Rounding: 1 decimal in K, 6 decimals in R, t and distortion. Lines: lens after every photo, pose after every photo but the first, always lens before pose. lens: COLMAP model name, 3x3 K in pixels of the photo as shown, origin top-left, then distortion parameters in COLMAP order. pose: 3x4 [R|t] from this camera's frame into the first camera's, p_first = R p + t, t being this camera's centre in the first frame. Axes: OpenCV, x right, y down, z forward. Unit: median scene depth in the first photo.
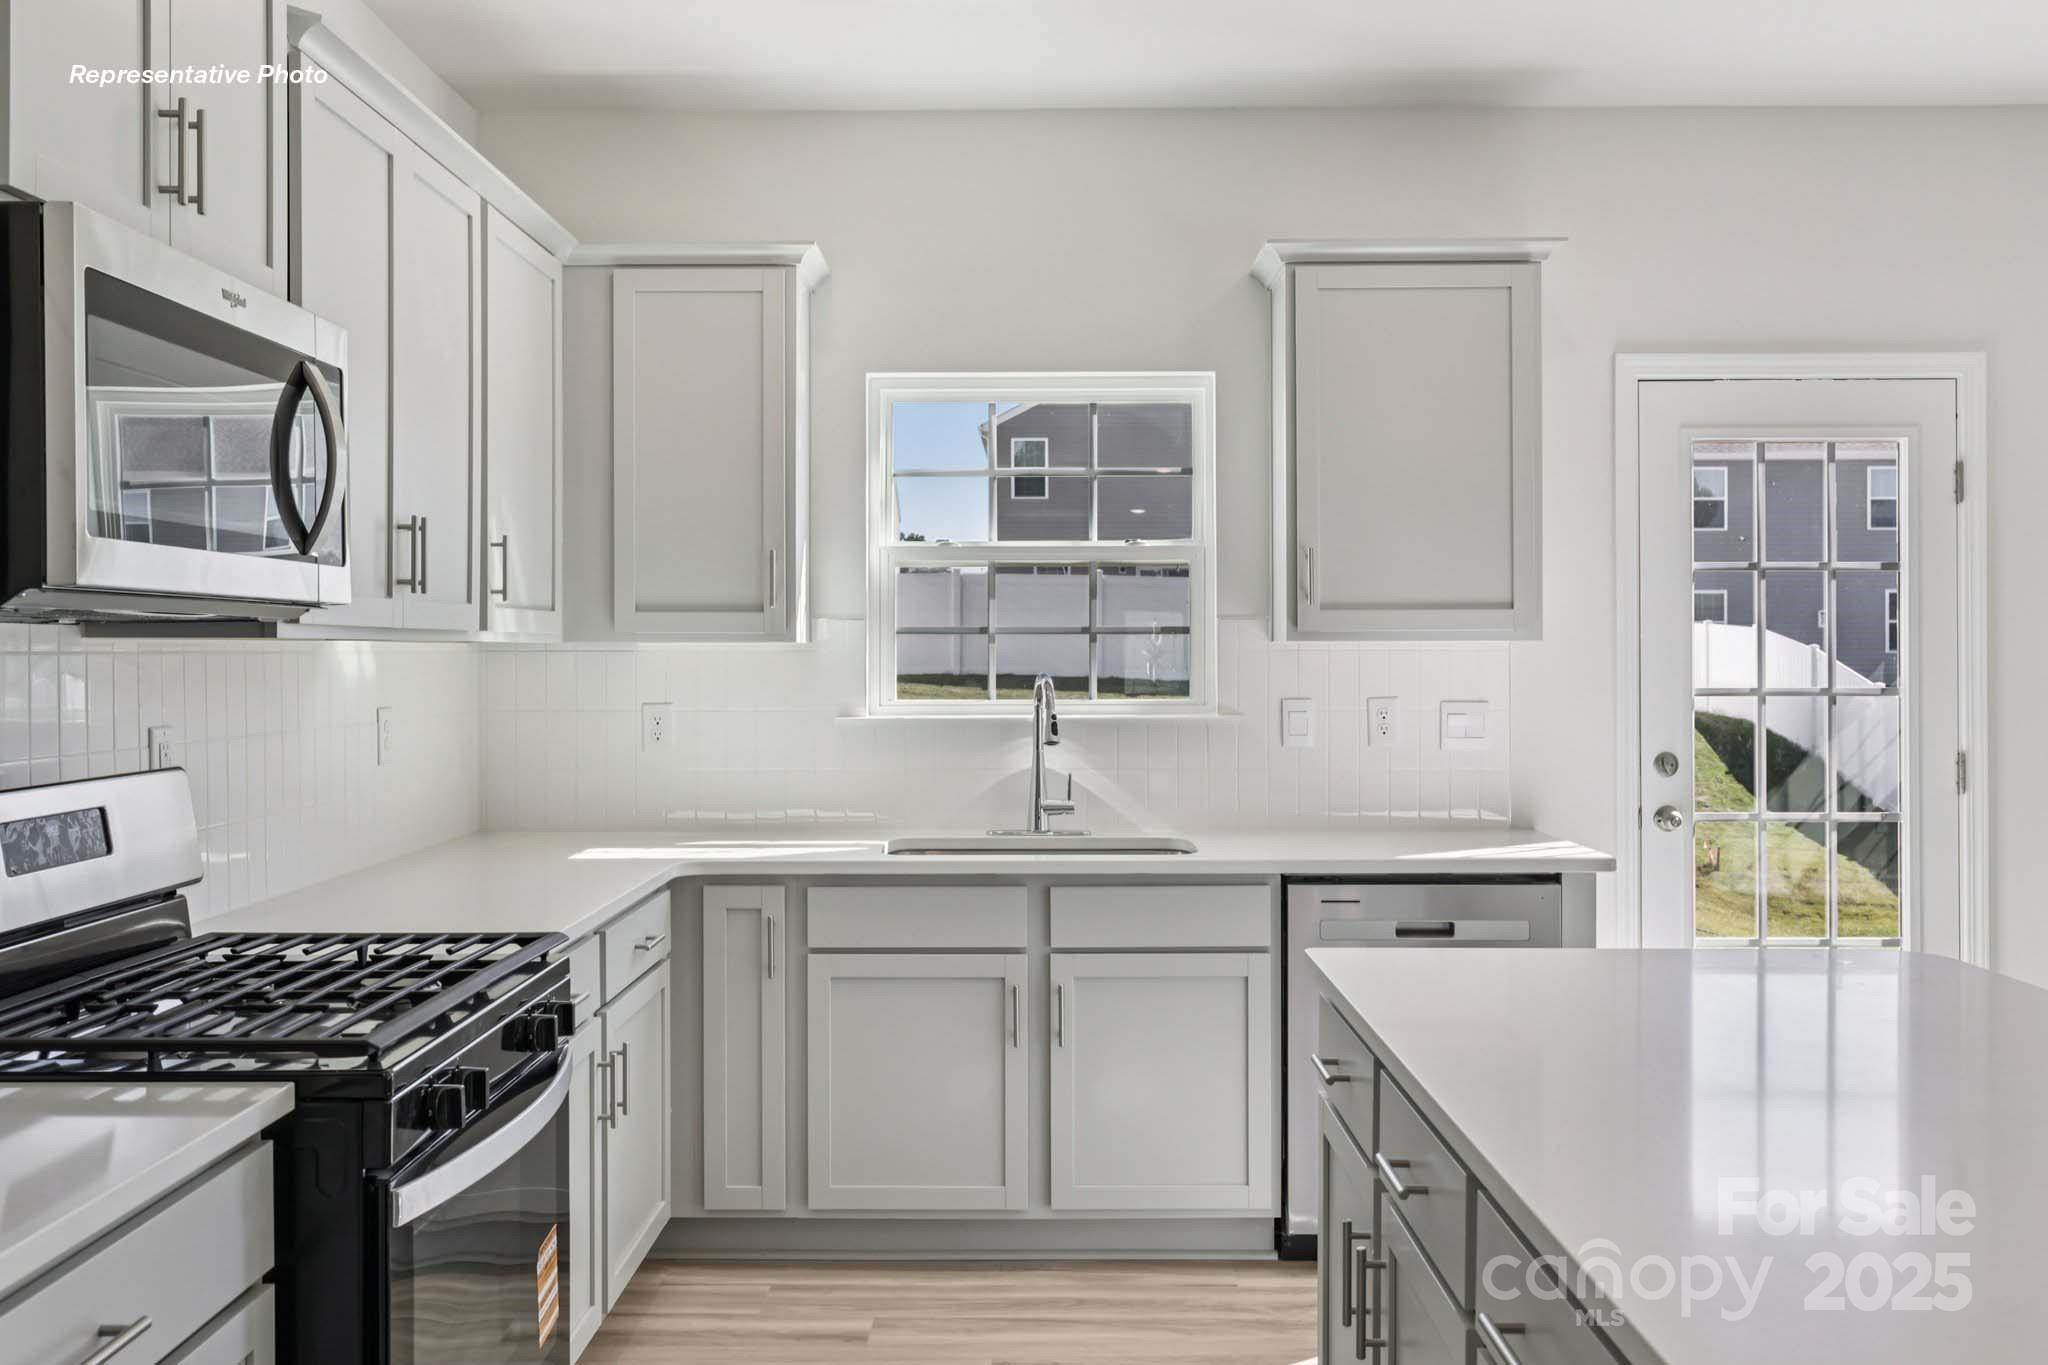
lens RADIAL K [[1784.1, 0, 1024.9], [0, 1784.1, 656.5], [0, 0, 1]] dist [-0.005293, -0.002048]
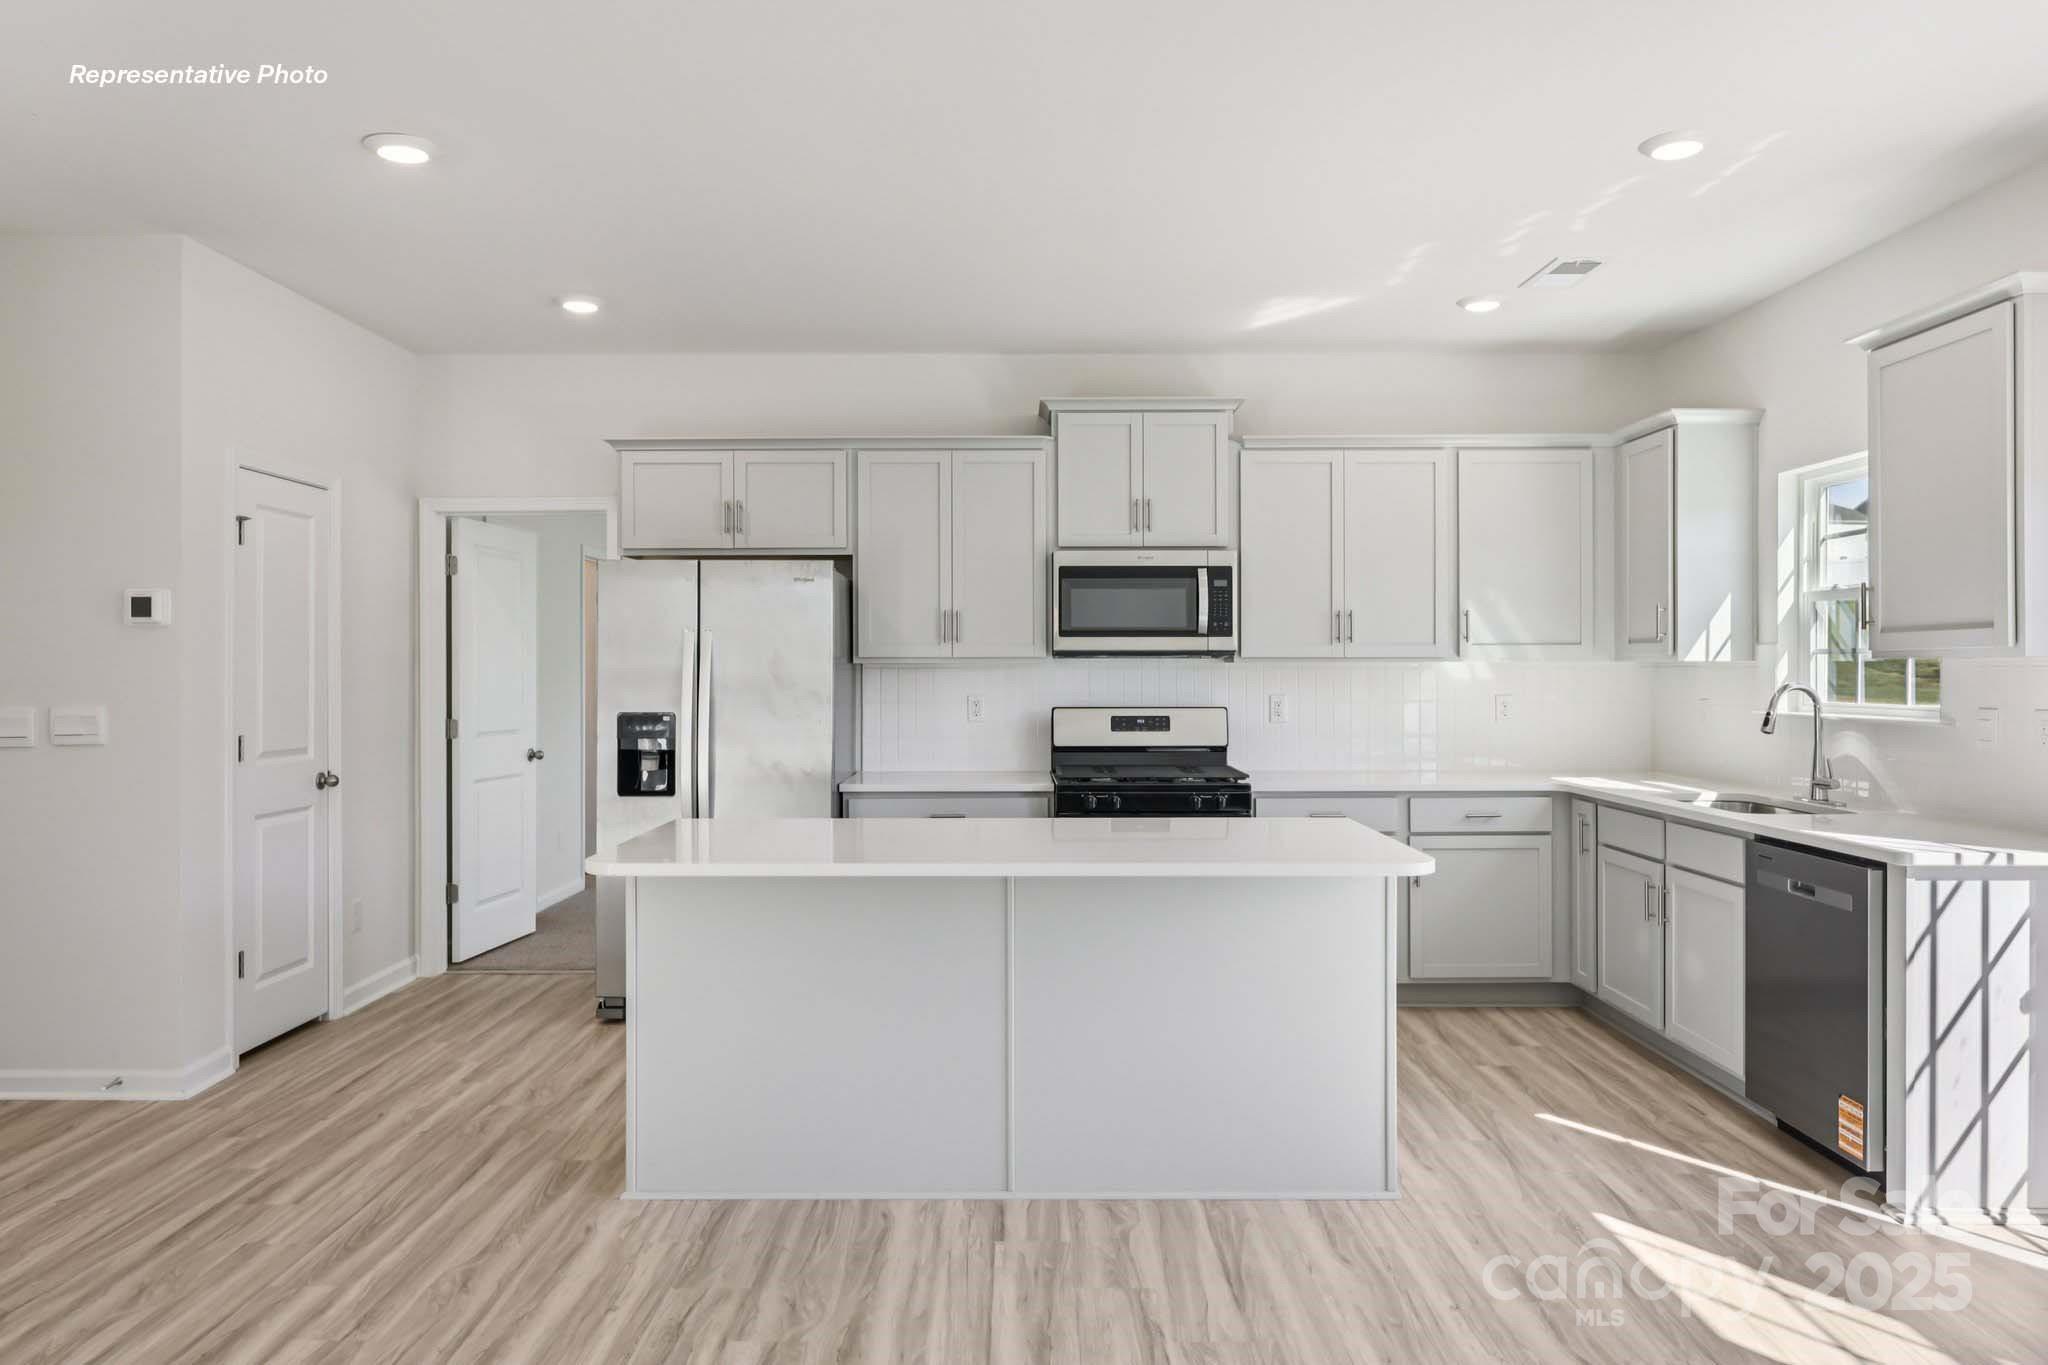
lens RADIAL K [[1363.5, 0, 1011.5], [0, 1363.5, 670.8], [0, 0, 1]] dist [-0.001094, -0.001027]
pose [[0.003653, 0.003703, -0.999986, 1.023272], [-0.001556, 0.999992, 0.003698, -0.002359], [0.999992, 0.001543, 0.003659, 0.380587]]
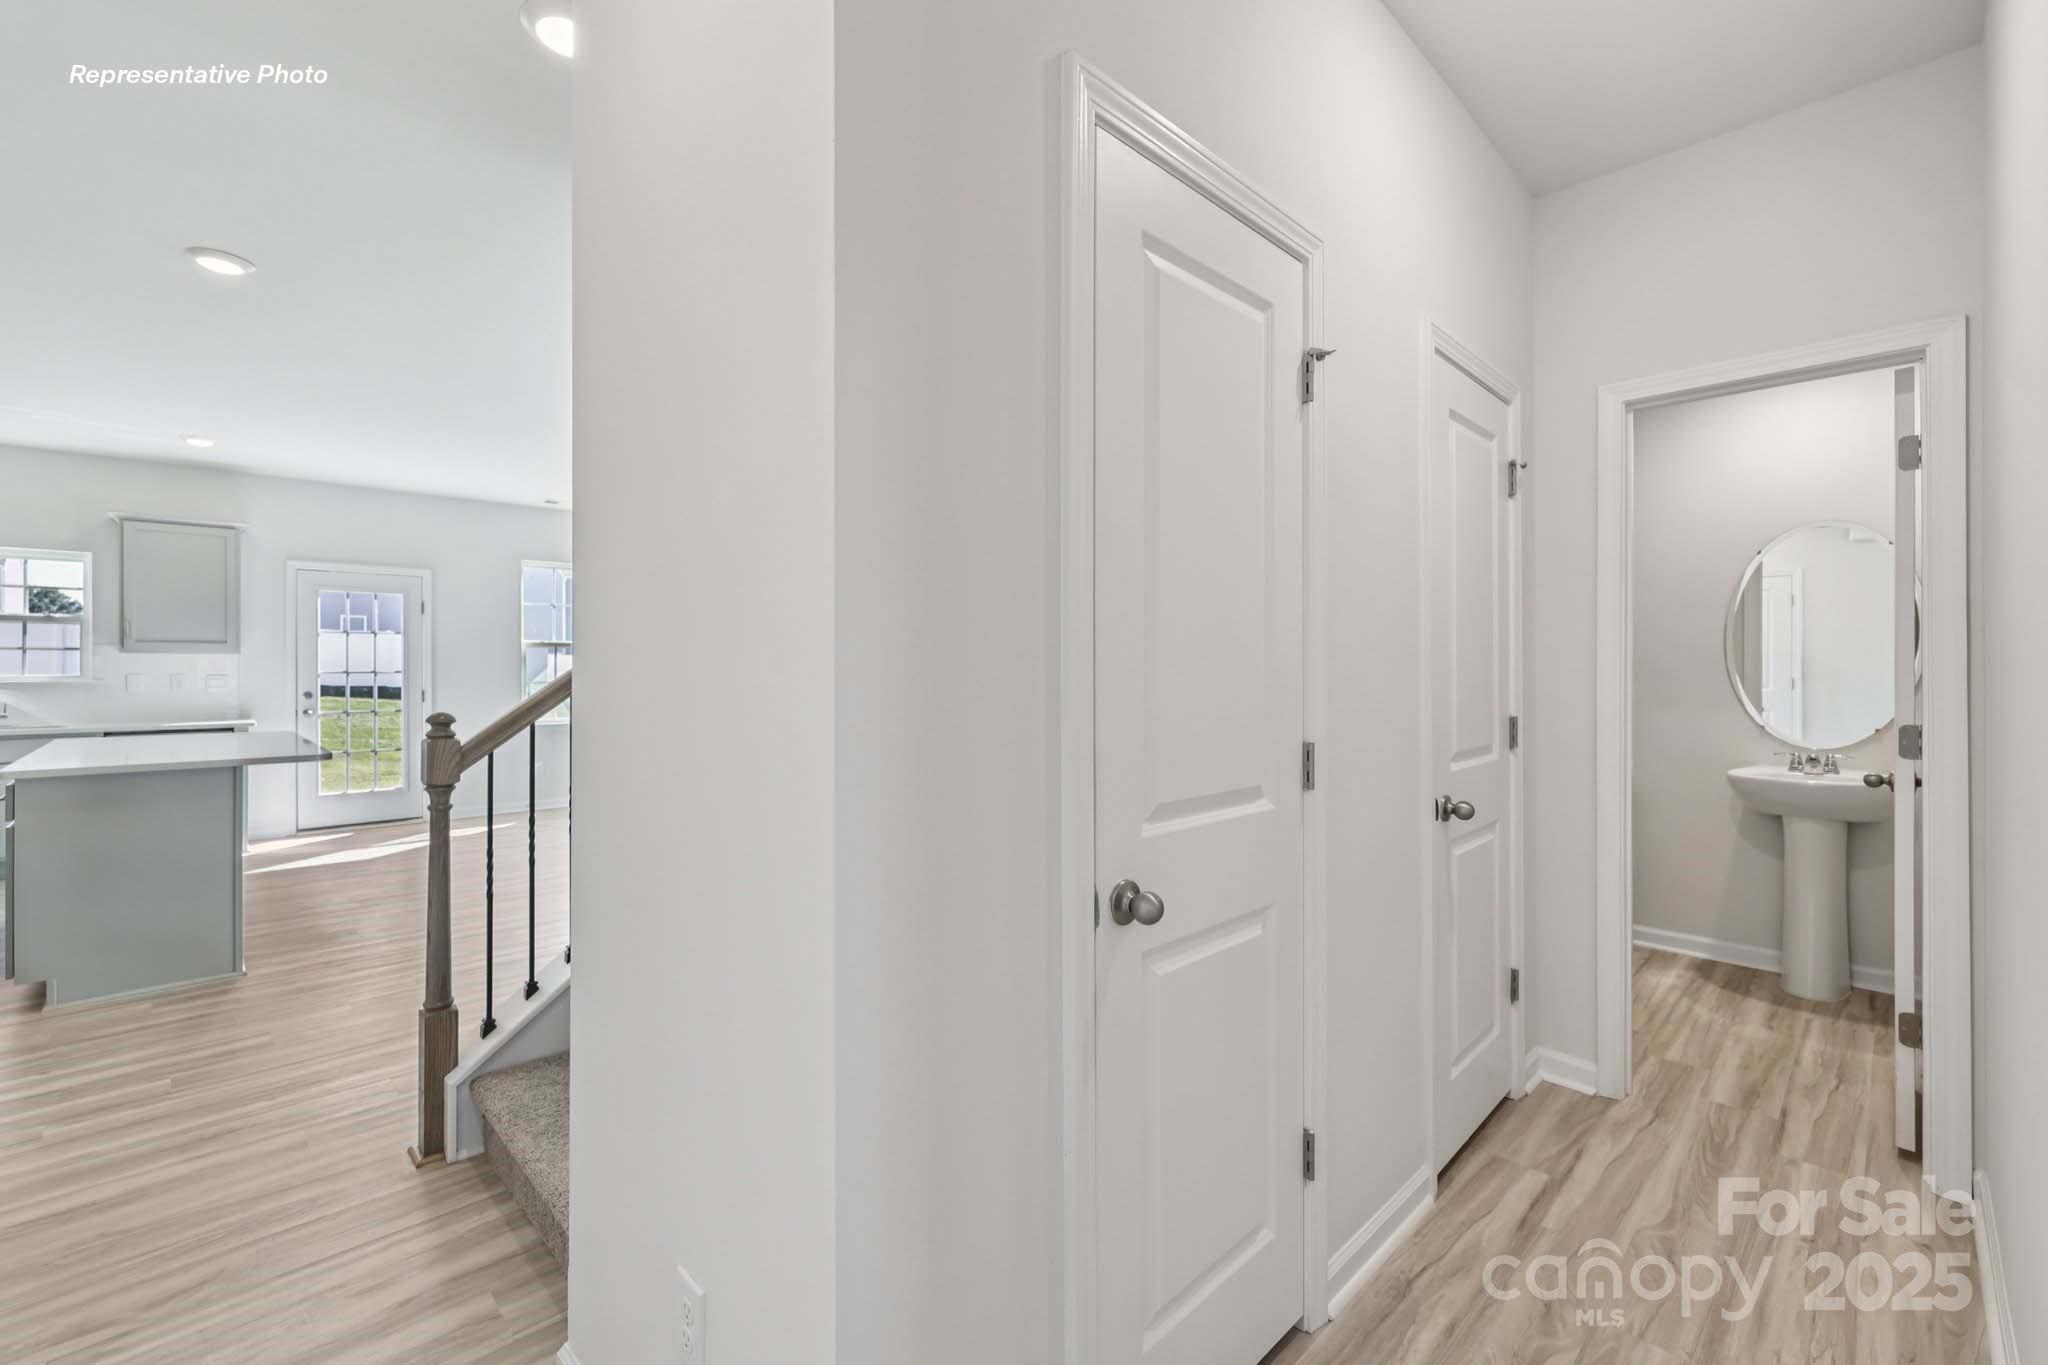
lens RADIAL K [[862.3, 0, 1028.1], [0, 862.3, 669.1], [0, 0, 1]] dist [-0.000195, -0.000191]
pose [[0.704882, 0.001586, 0.709323, 0.183146], [0.001187, 0.999993, -0.003416, 0.022167], [-0.709324, 0.003250, 0.704875, -0.931169]]
